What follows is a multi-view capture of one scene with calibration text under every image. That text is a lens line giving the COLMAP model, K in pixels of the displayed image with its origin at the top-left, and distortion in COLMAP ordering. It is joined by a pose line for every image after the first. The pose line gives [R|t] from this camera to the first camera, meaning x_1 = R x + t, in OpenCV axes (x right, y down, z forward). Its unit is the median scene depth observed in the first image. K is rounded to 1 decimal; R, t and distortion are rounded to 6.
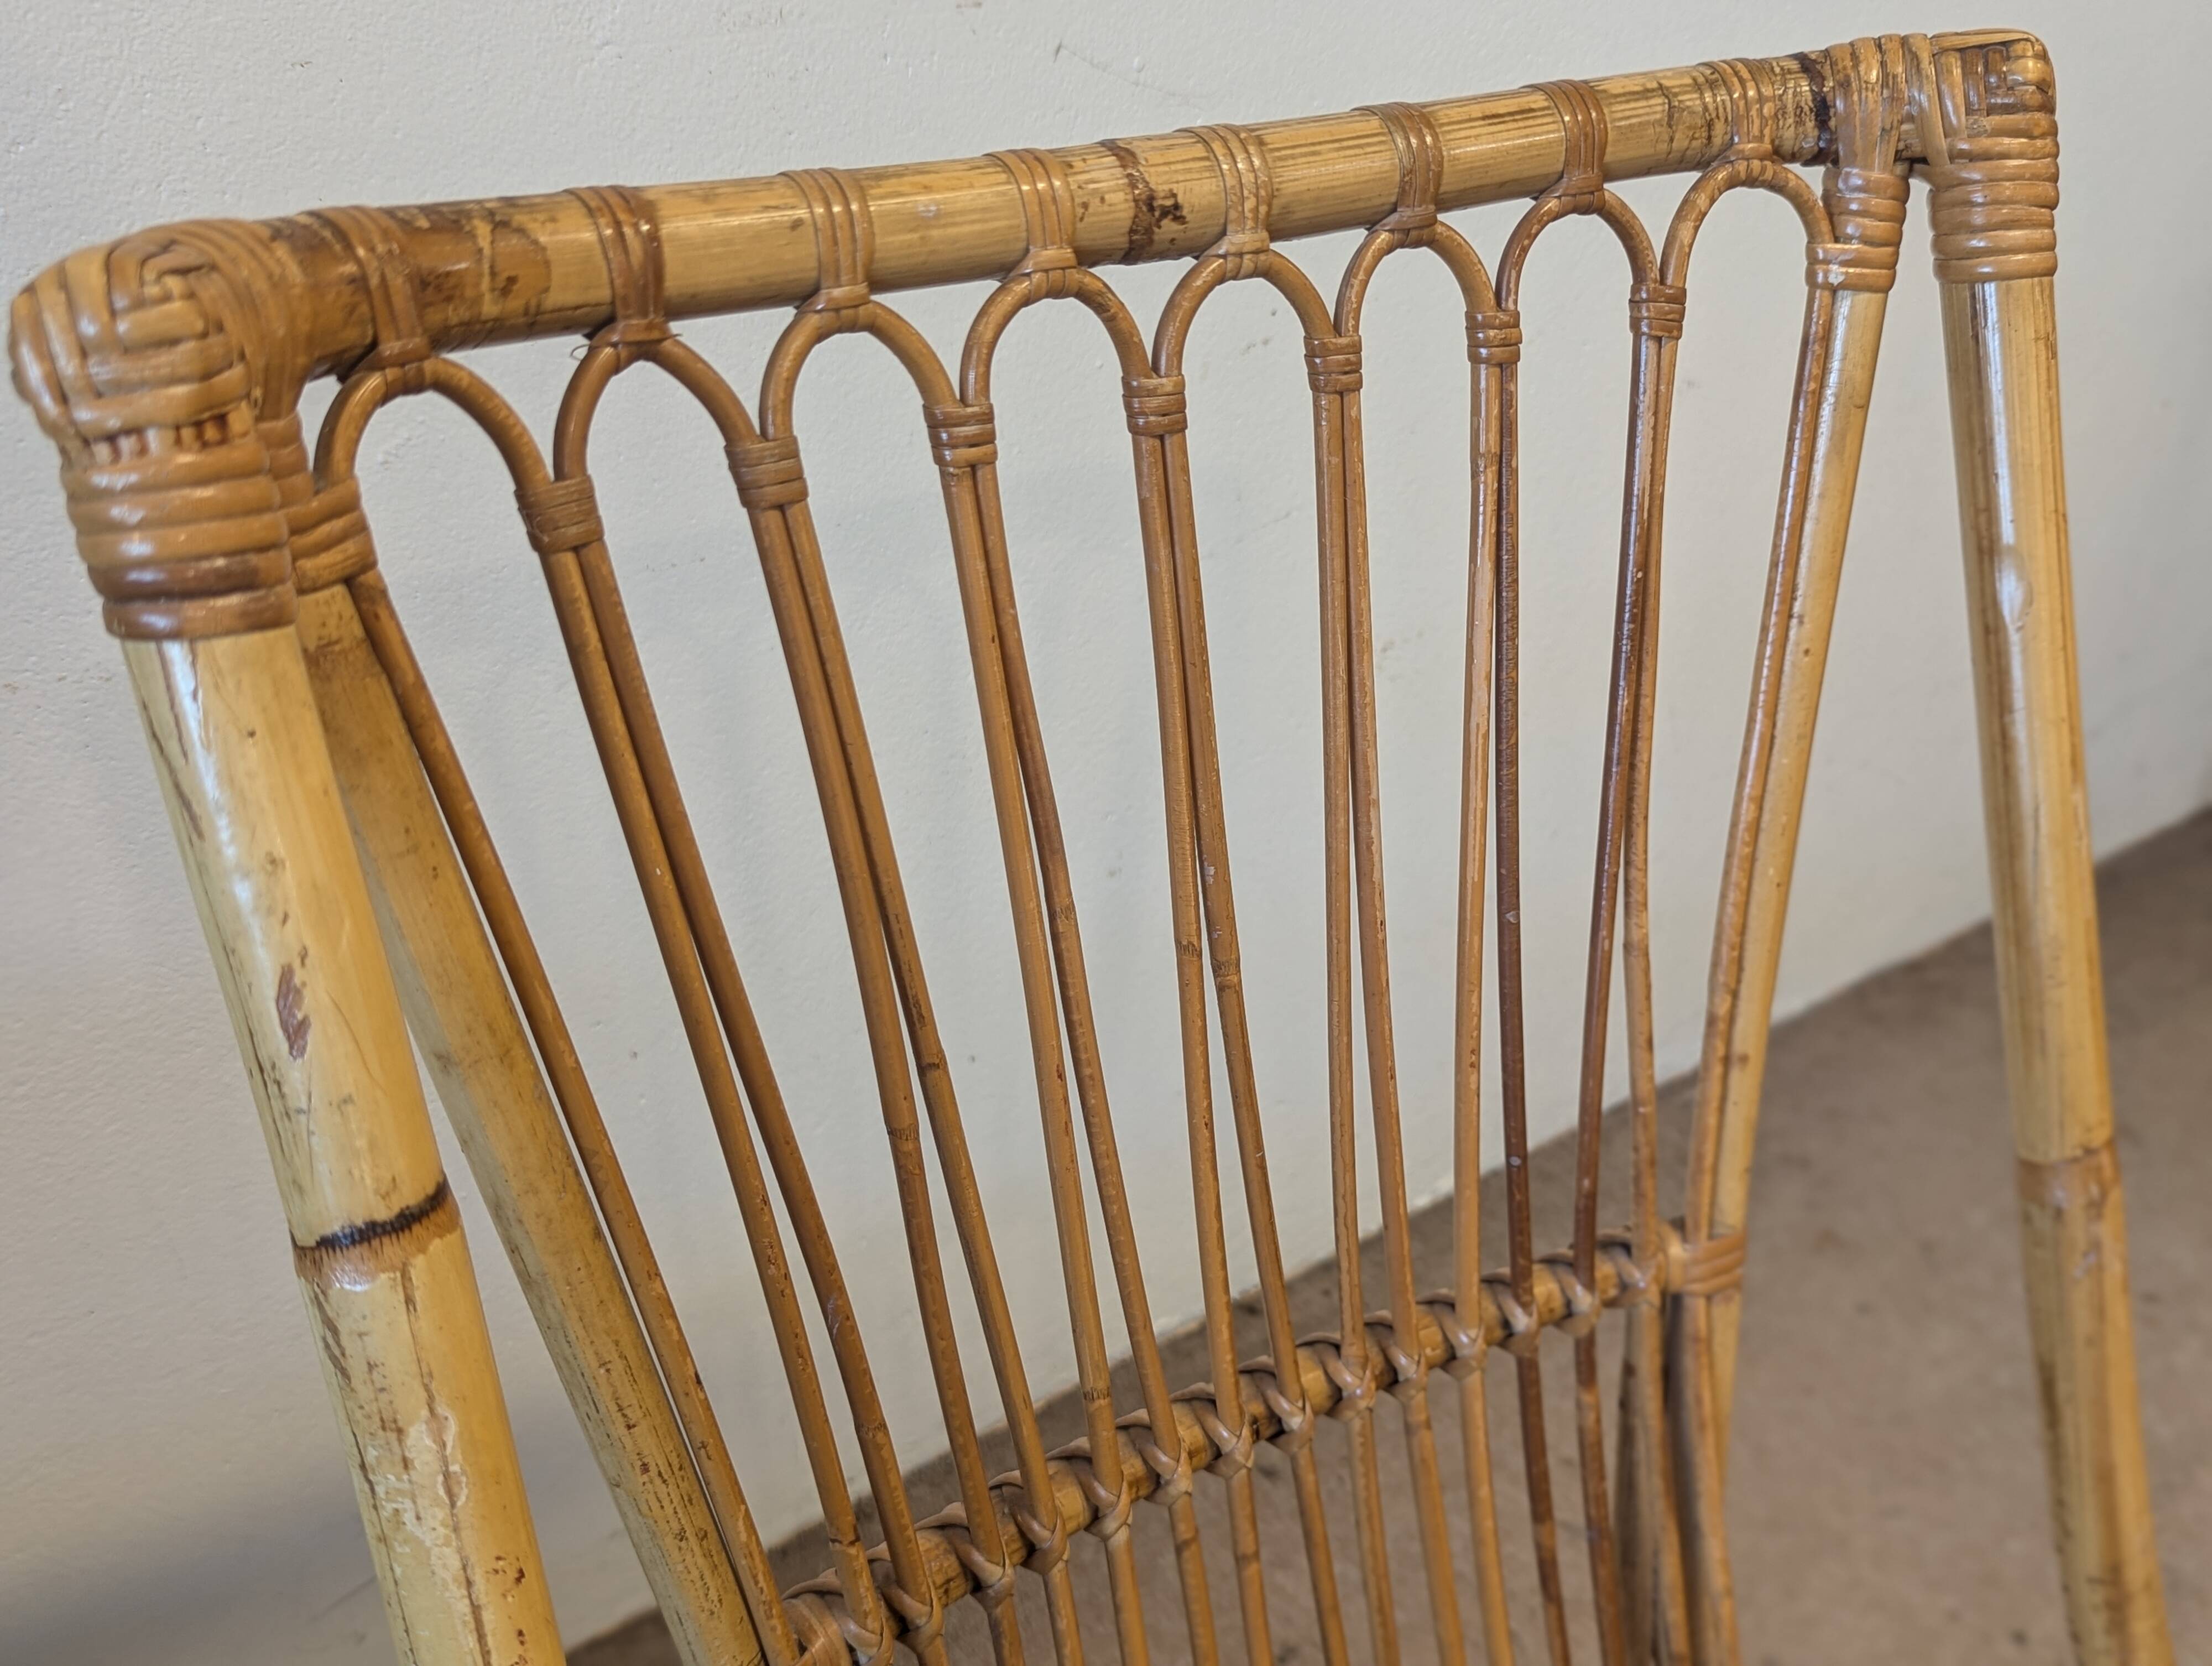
lens RADIAL K [[2434.4, 0, 1072.1], [0, 2434.4, 833.4], [0, 0, 1]] dist [0.037498, -0.023483]
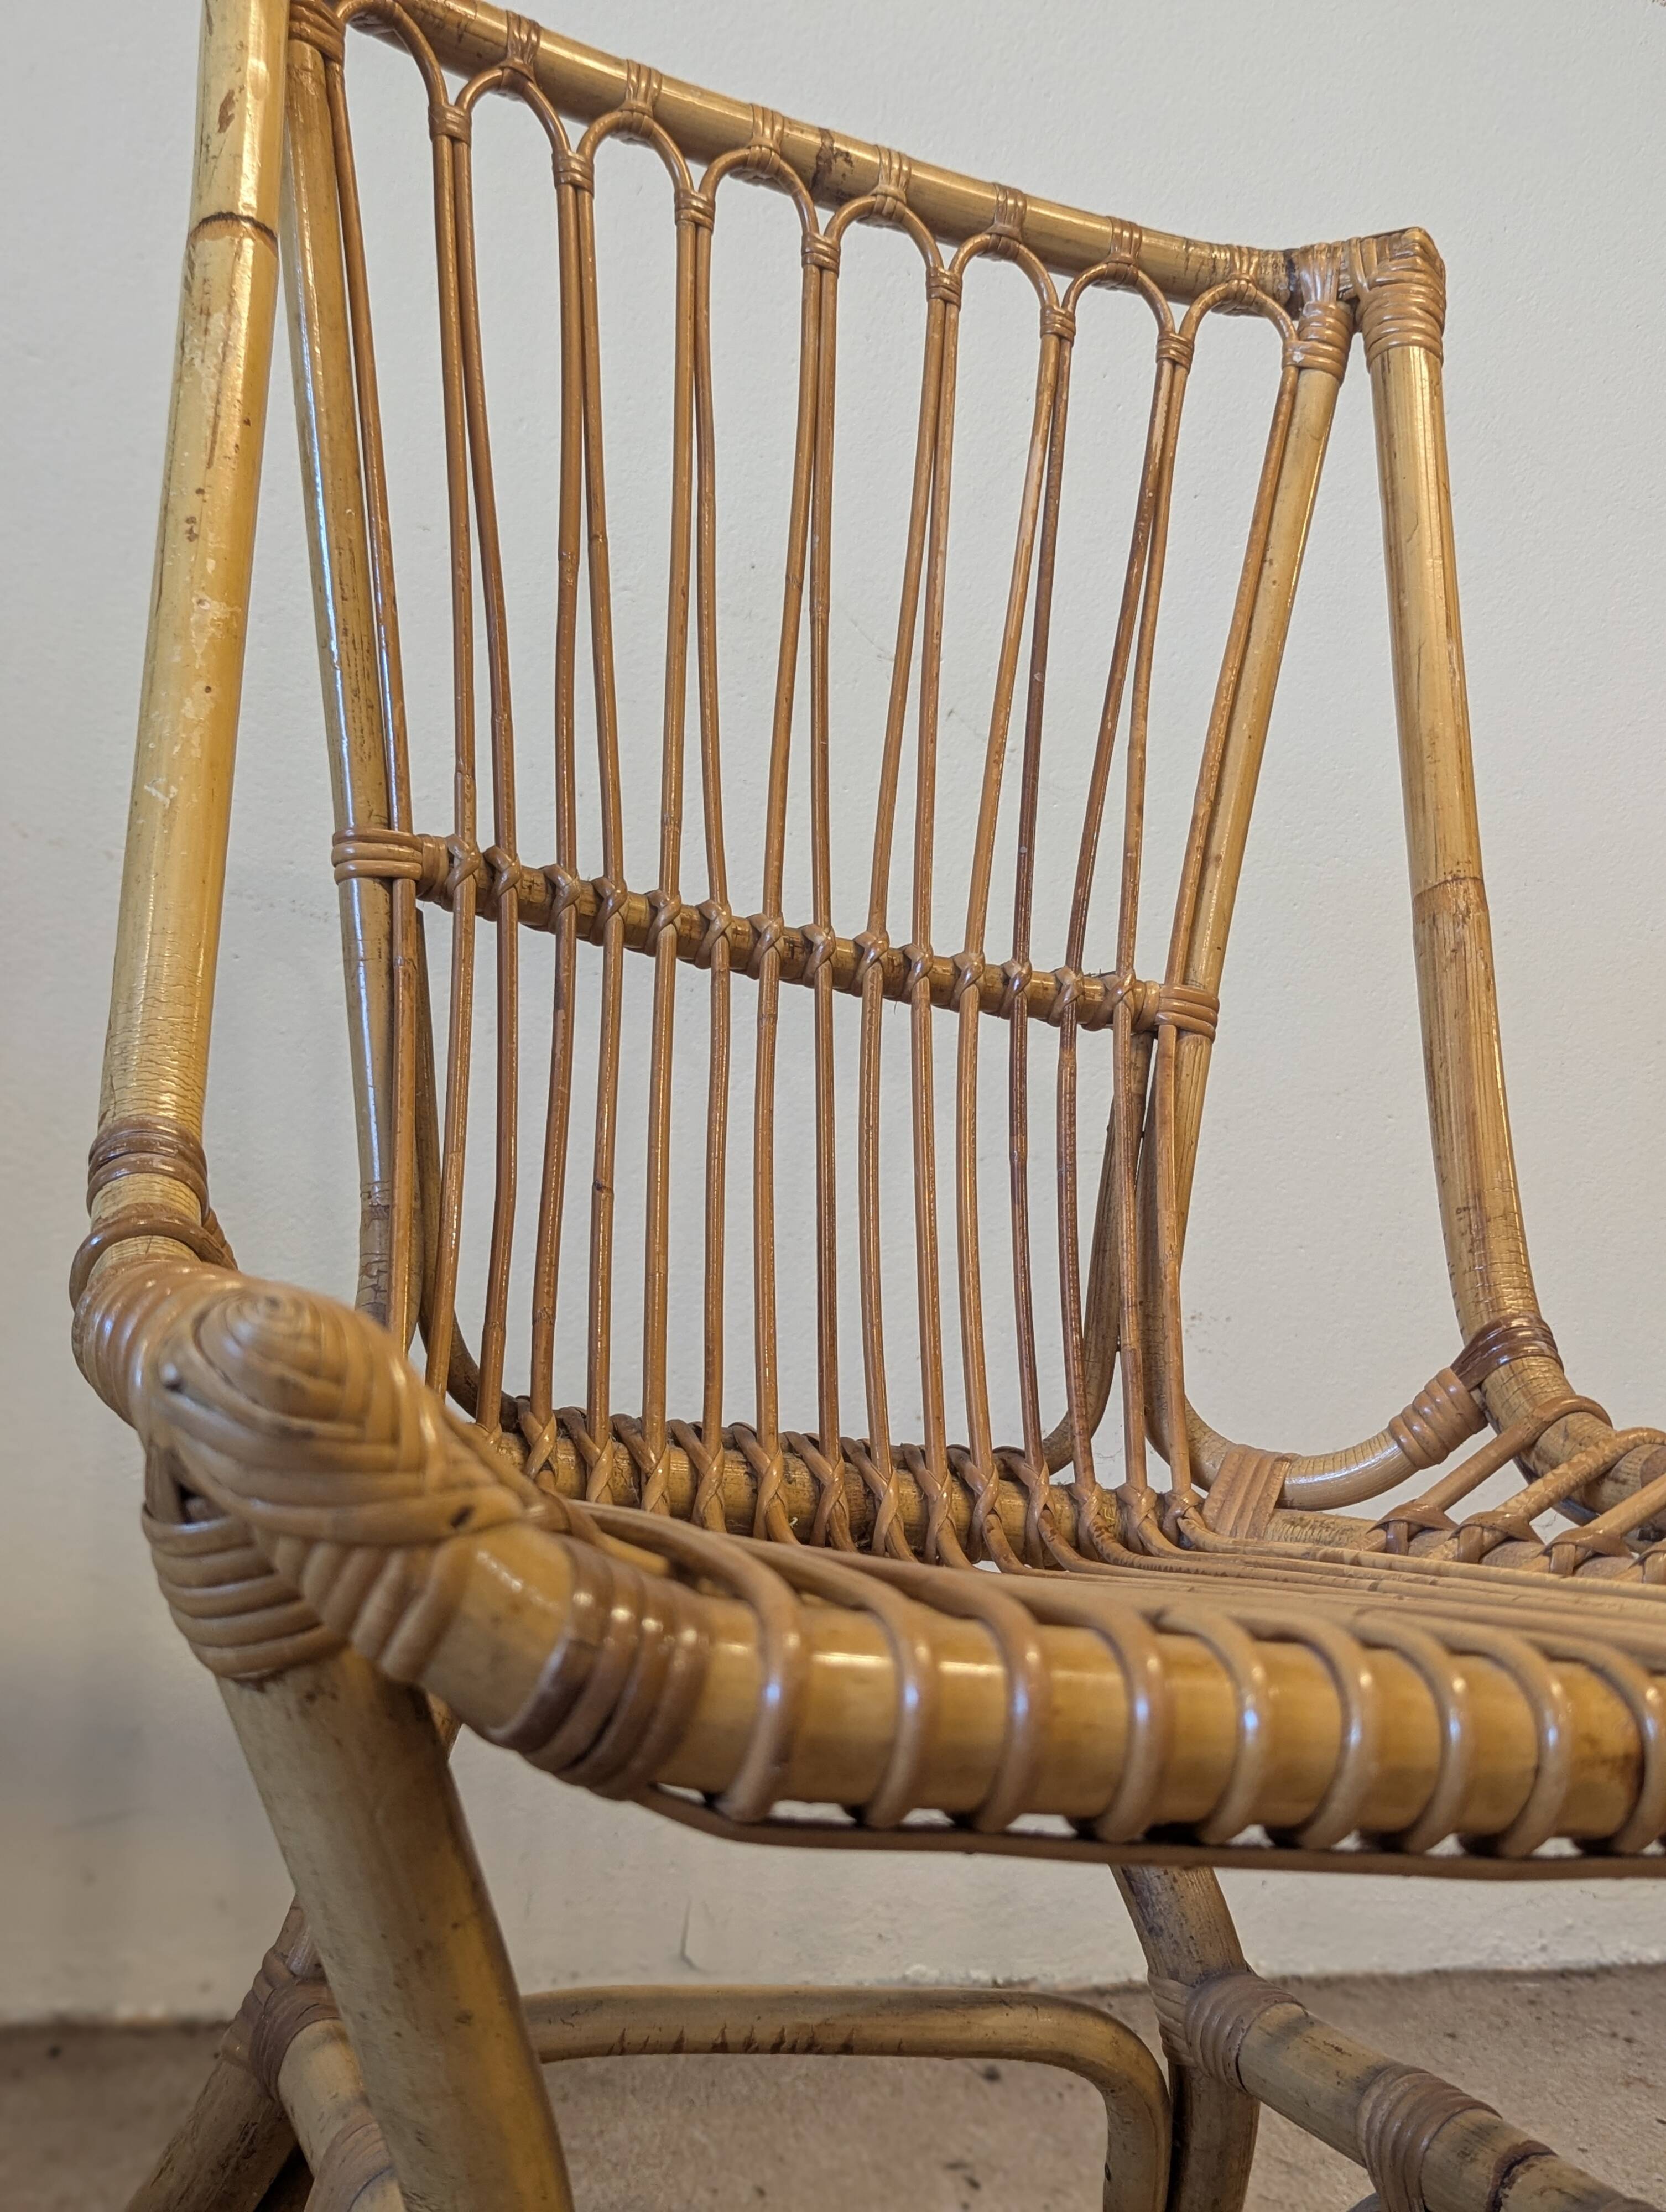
lens RADIAL K [[2434.4, 0, 832.9], [0, 2434.4, 1080.1], [0, 0, 1]] dist [0.037498, -0.023483]
pose [[0.976740, 0.102729, -0.188217, 0.369837], [-0.187676, 0.834121, -0.518671, 1.033317], [0.103714, 0.541930, 0.833999, -0.077074]]
